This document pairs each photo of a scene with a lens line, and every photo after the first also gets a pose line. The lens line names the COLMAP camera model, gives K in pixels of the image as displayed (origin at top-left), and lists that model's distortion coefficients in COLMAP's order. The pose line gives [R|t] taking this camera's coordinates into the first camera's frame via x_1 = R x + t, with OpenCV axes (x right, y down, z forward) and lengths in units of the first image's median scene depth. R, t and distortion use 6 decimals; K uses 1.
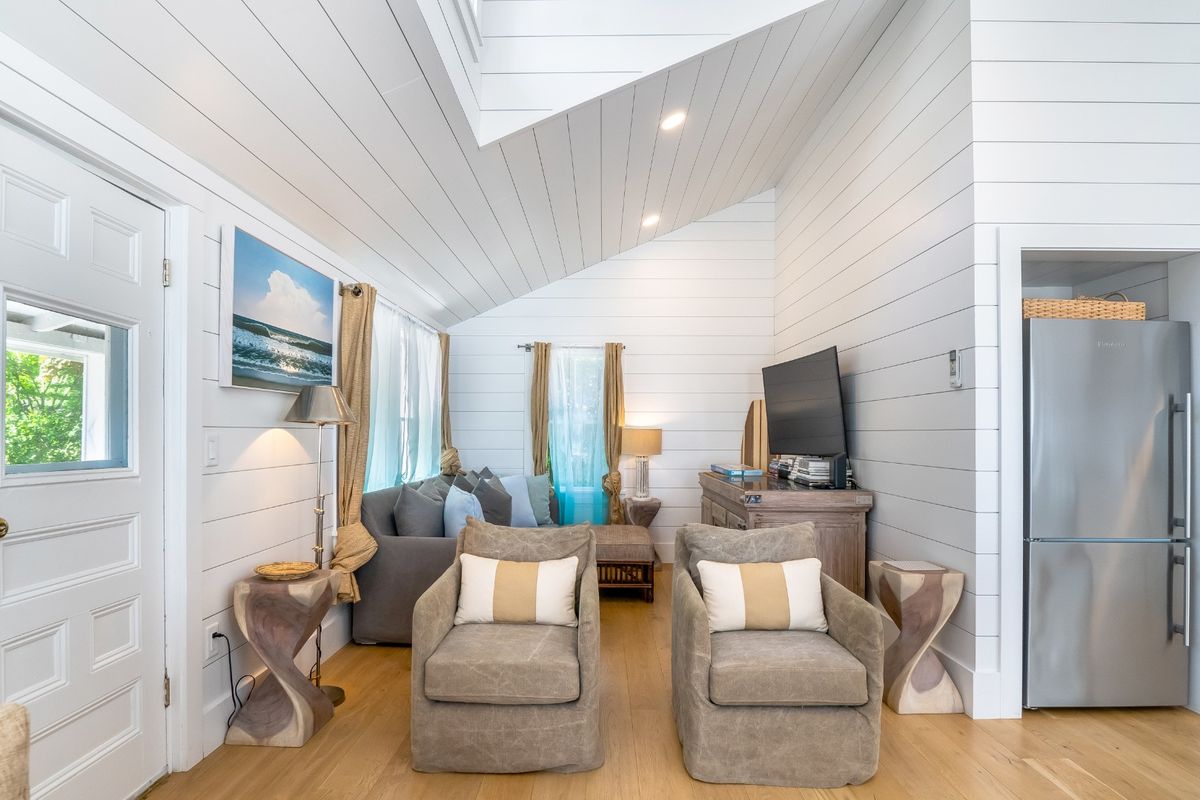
lens RADIAL K [[639.5, 0, 604.7], [0, 639.5, 426.1], [0, 0, 1]] dist [-0.002901, -0.002362]
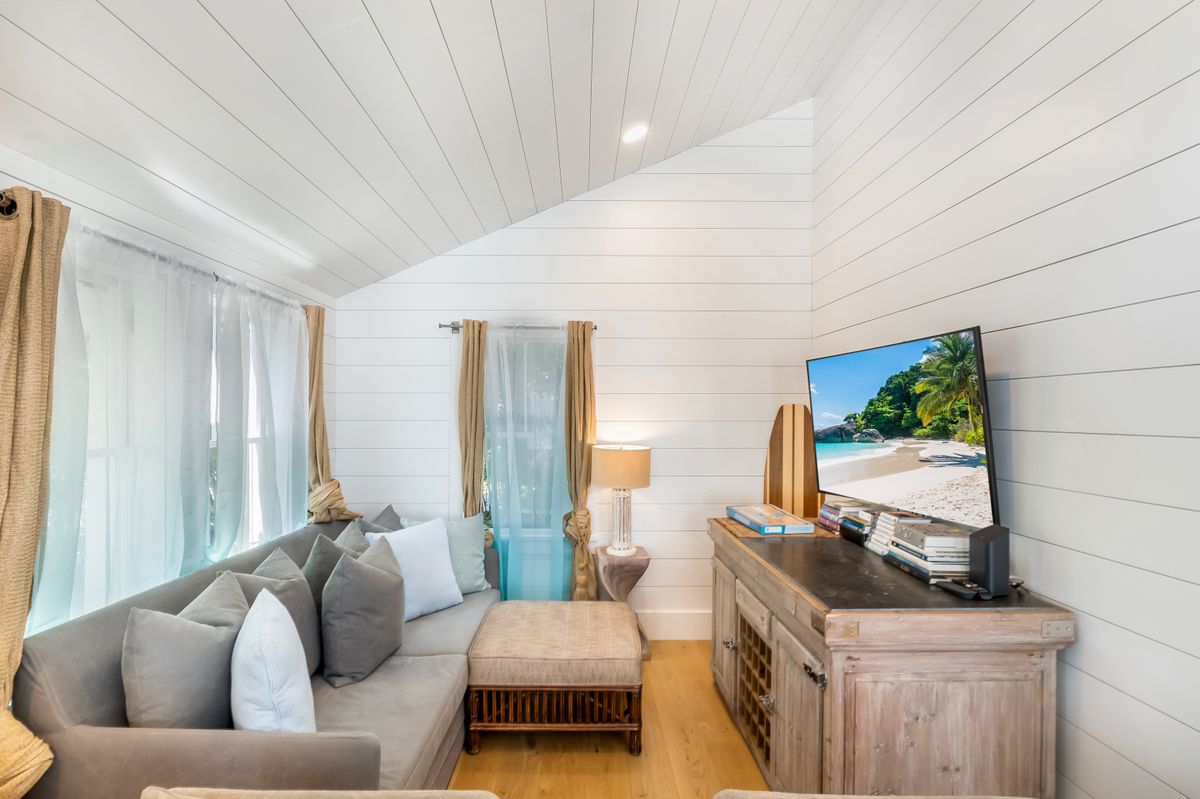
lens RADIAL K [[639.5, 0, 598.3], [0, 639.5, 401.5], [0, 0, 1]] dist [-0.002901, -0.002362]
pose [[0.999696, -0.000517, 0.024661, 0.017533], [0.000665, 0.999982, -0.005989, -0.041035], [-0.024658, 0.006004, 0.999678, 0.325182]]
